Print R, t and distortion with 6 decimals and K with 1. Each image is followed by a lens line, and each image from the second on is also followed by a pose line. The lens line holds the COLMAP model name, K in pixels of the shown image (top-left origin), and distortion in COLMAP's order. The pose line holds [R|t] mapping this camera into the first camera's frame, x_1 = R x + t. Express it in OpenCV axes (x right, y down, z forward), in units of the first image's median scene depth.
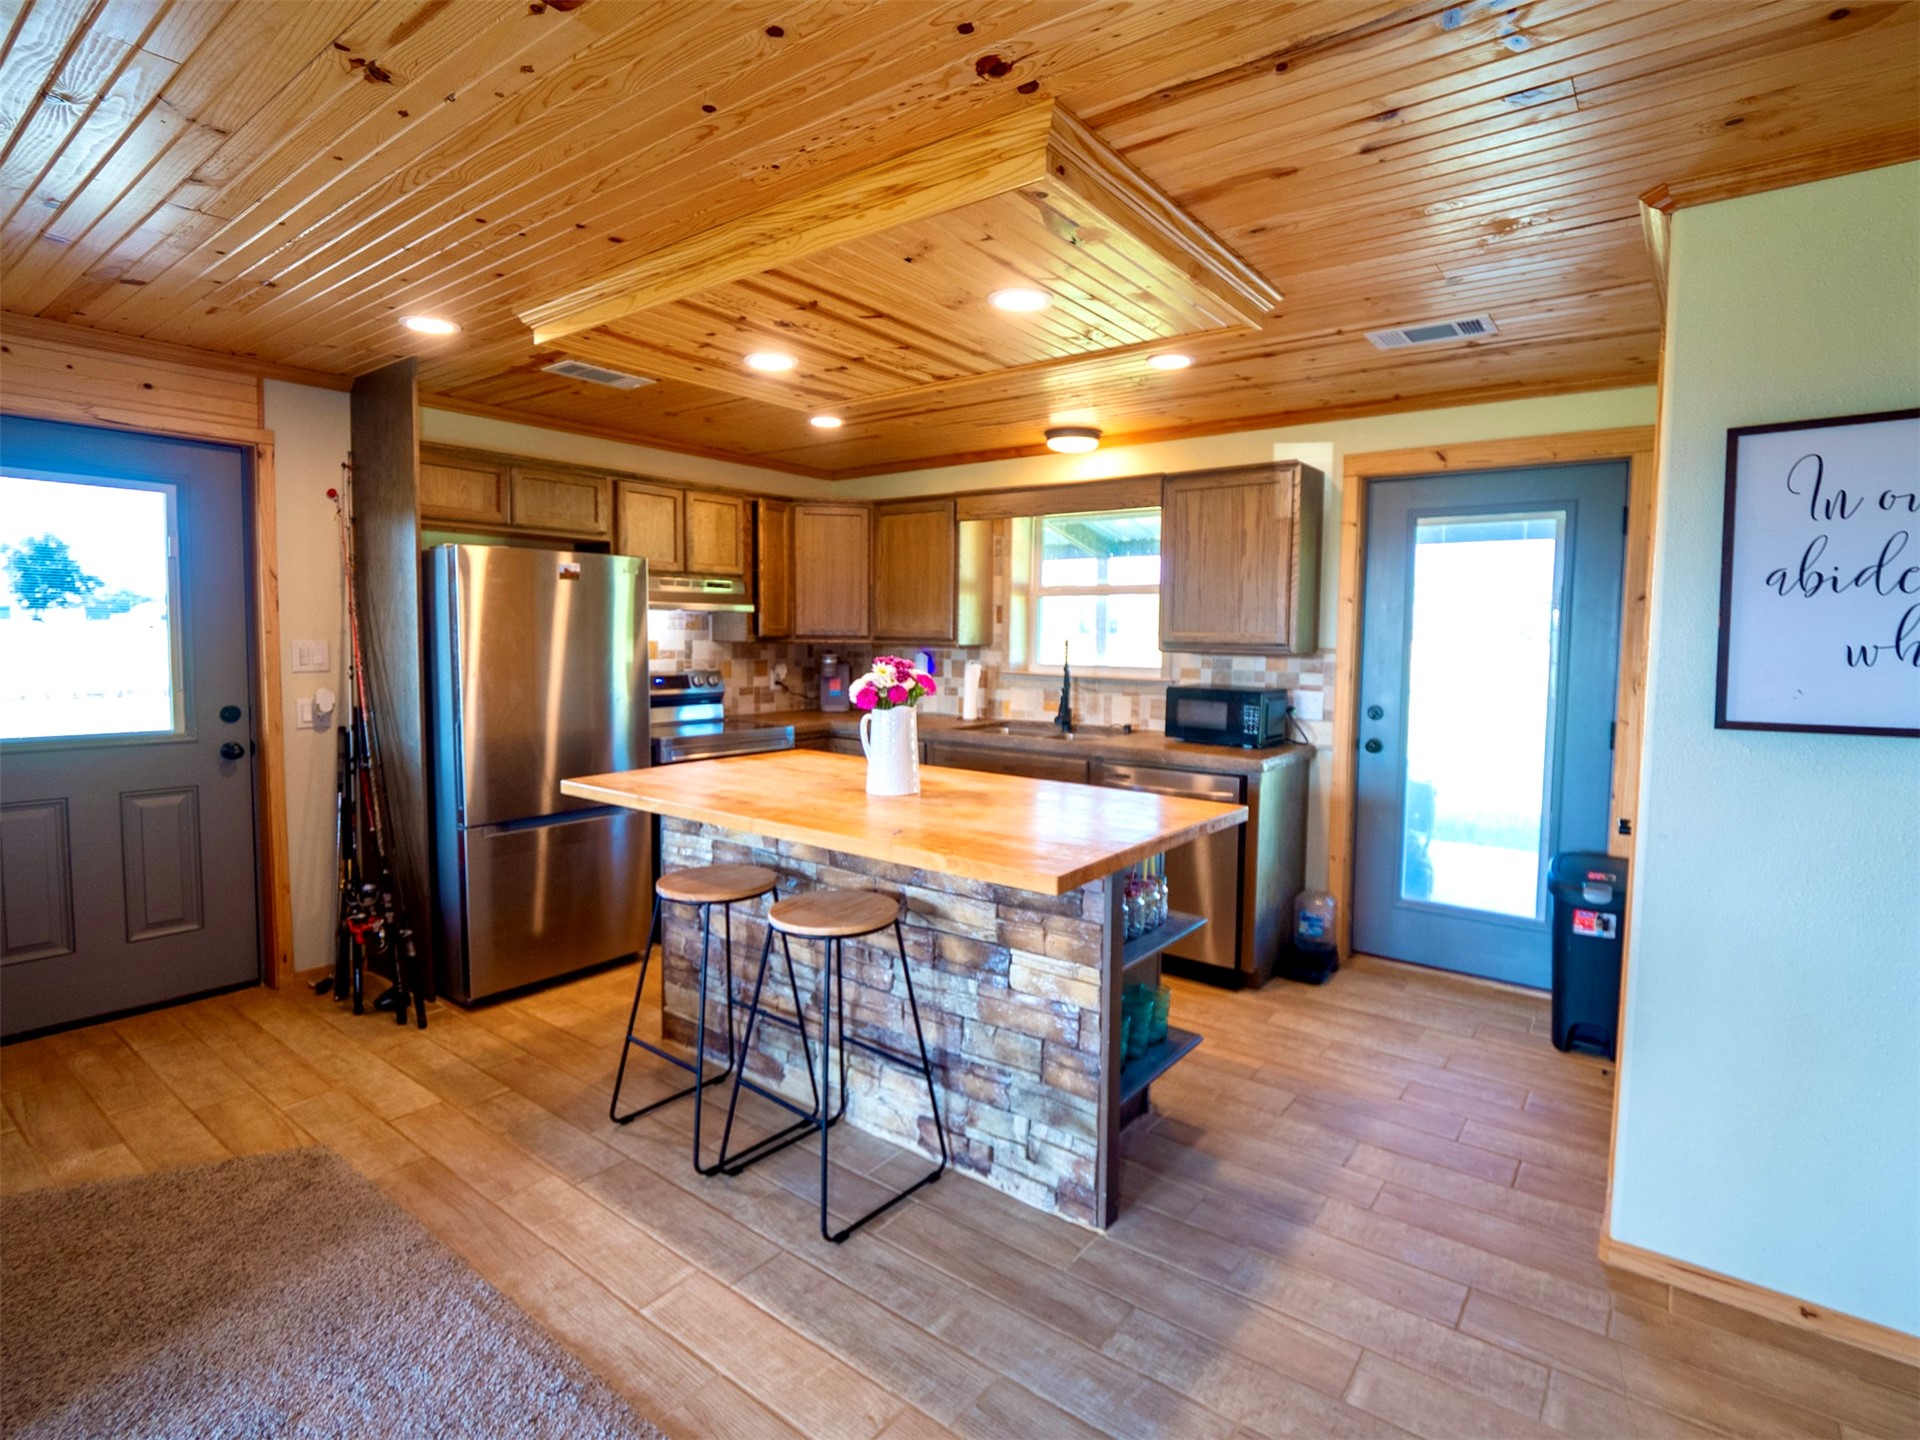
lens RADIAL K [[950.6, 0, 984.4], [0, 950.6, 701.6], [0, 0, 1]] dist [-0.008683, -0.002553]
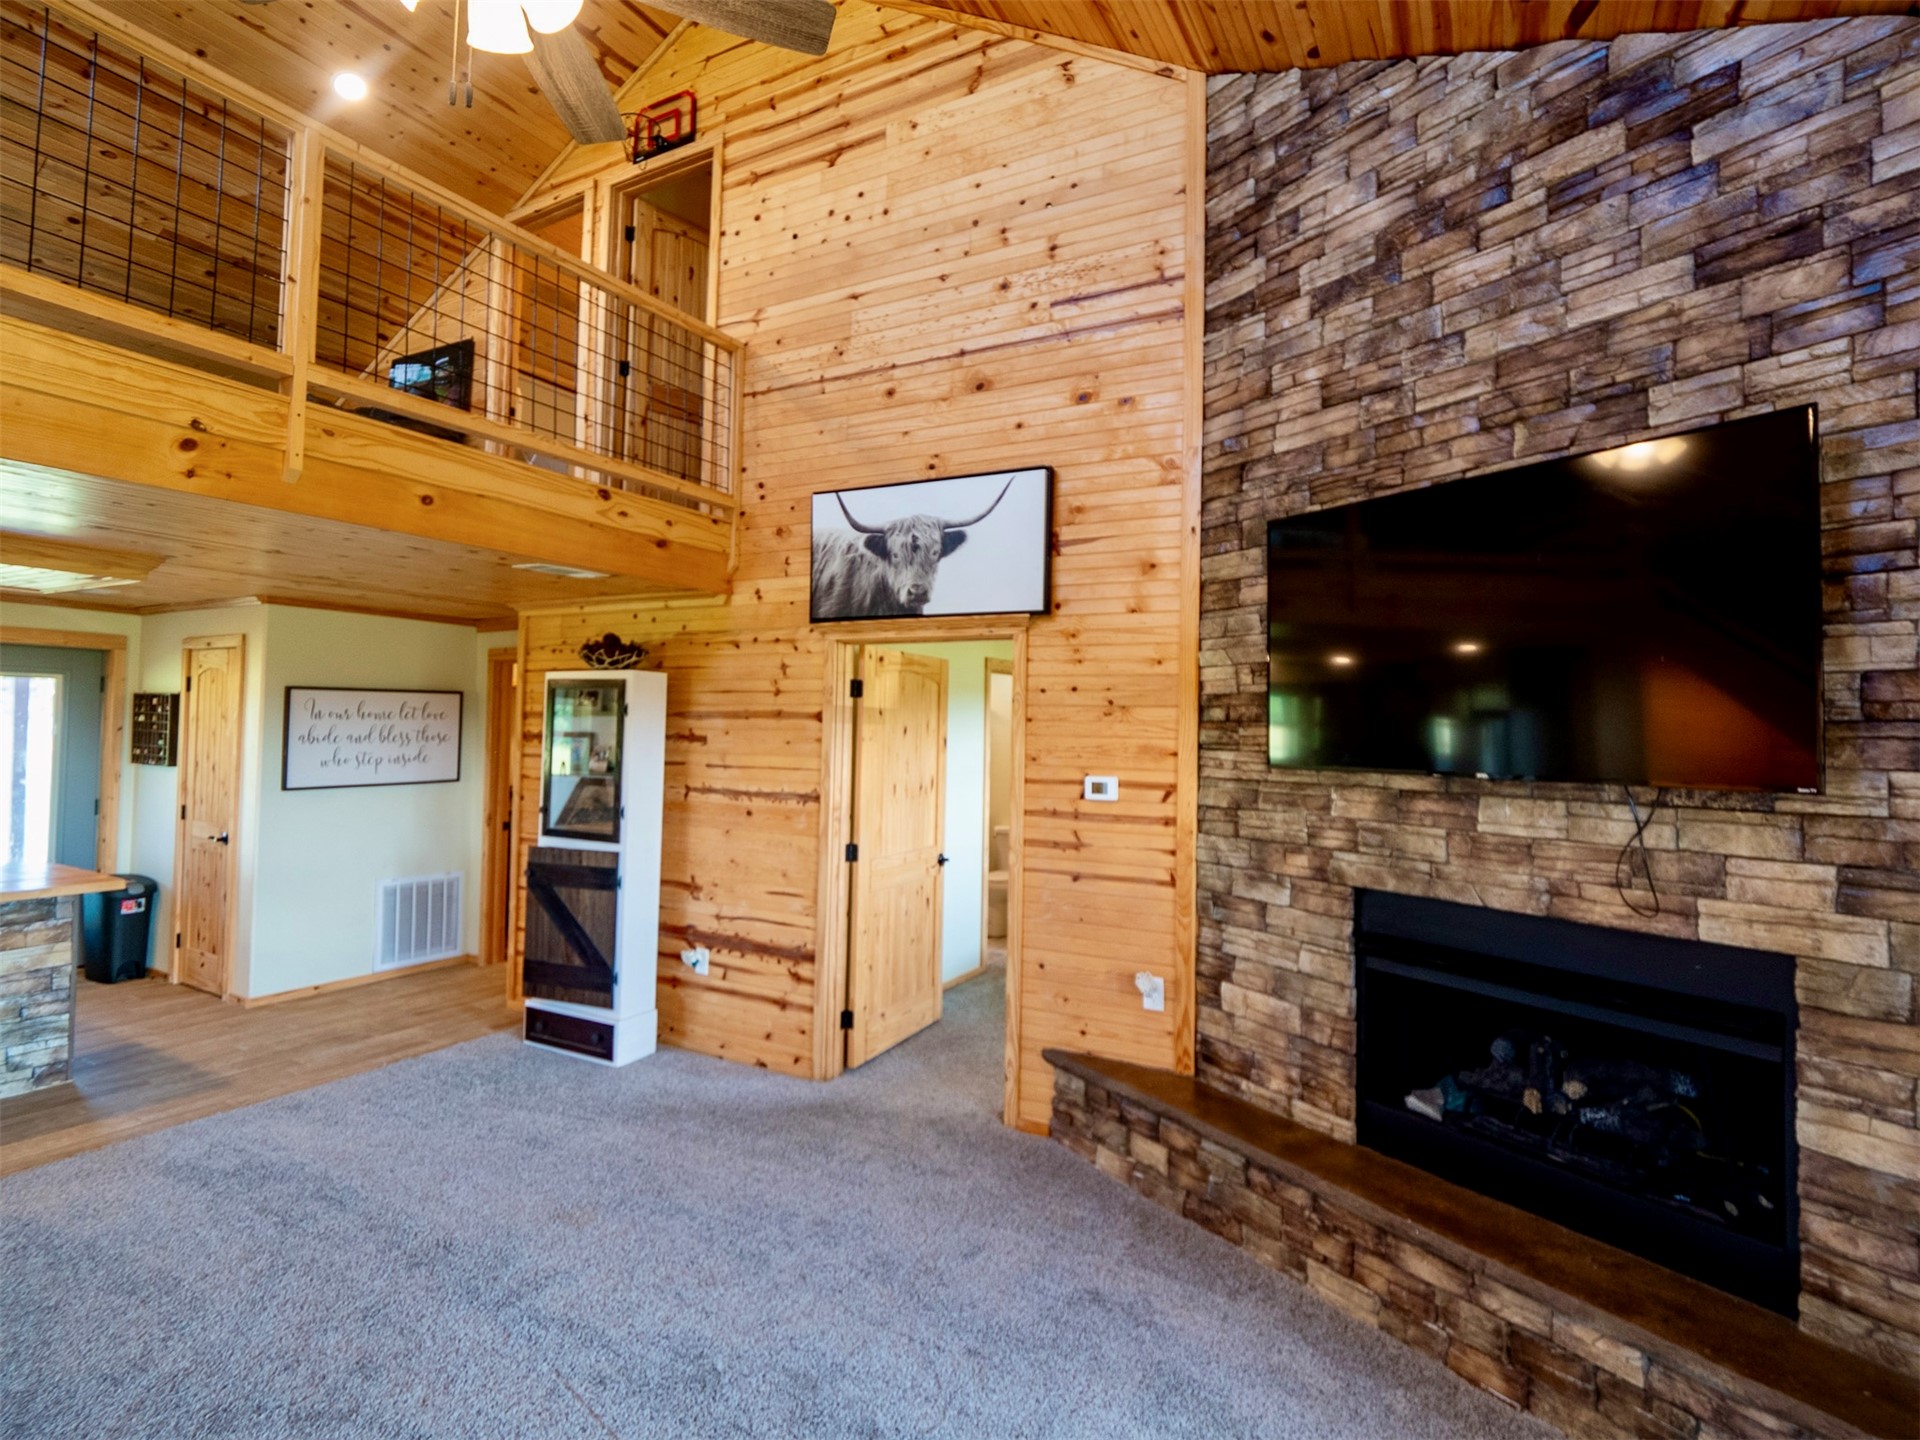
lens RADIAL K [[950.6, 0, 981.6], [0, 950.6, 700.3], [0, 0, 1]] dist [-0.008683, -0.002553]
pose [[-0.143221, 0.016365, 0.989555, -1.118192], [0.050632, 0.998675, -0.009188, -0.053101], [-0.988395, 0.048787, -0.143860, -0.319586]]
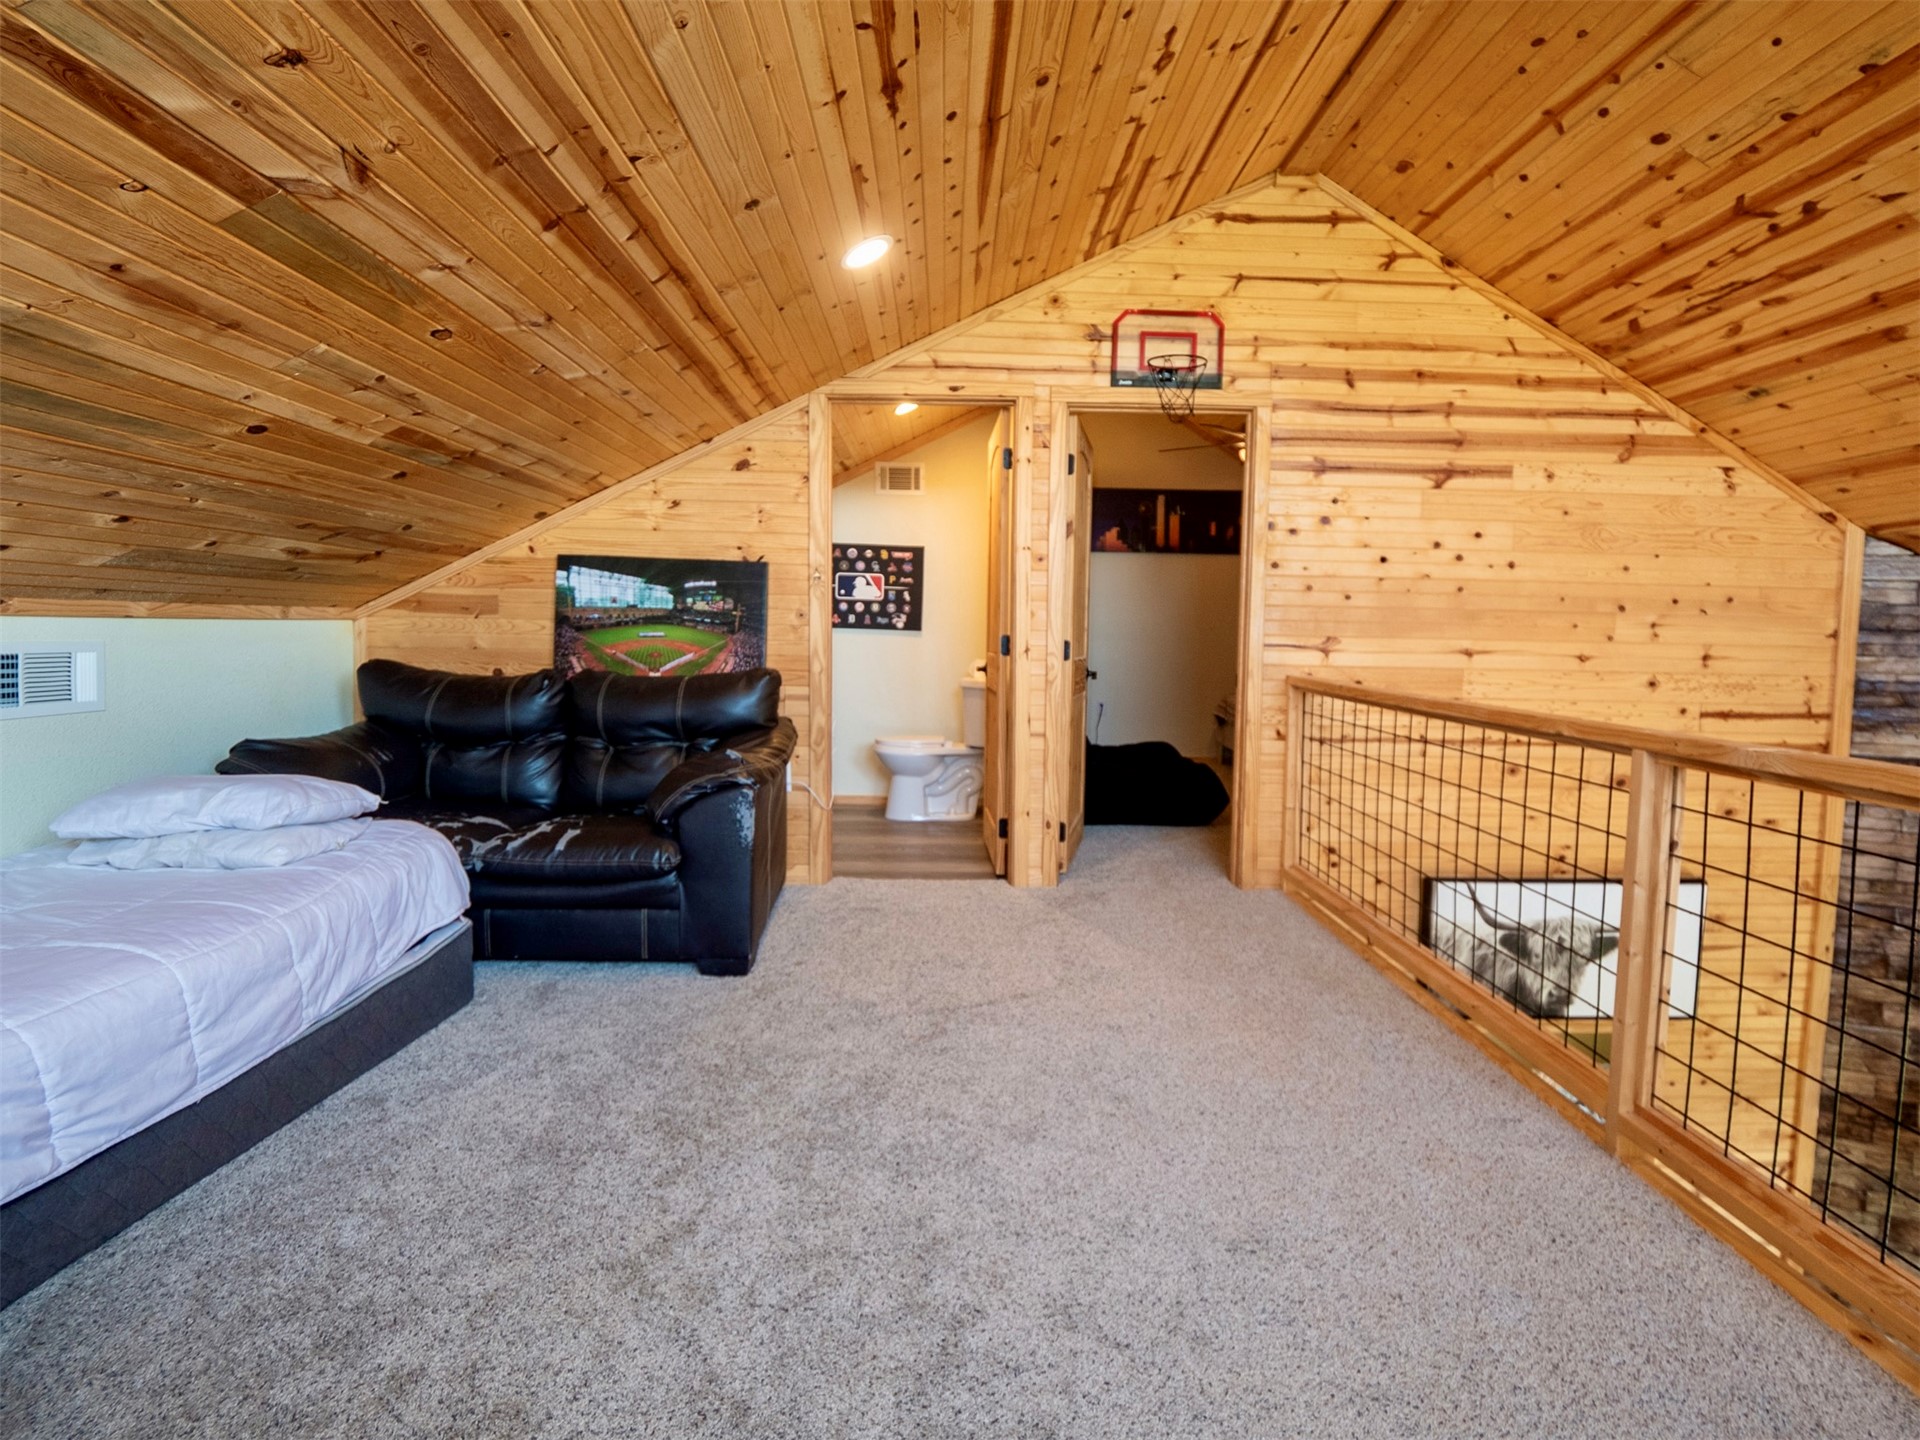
lens RADIAL K [[950.6, 0, 978.5], [0, 950.6, 698.3], [0, 0, 1]] dist [-0.008683, -0.002553]
pose [[-0.620510, -0.079462, 0.780163, -0.459527], [0.032877, 0.991342, 0.127120, -0.639070], [-0.783509, 0.104528, -0.612525, 0.651843]]
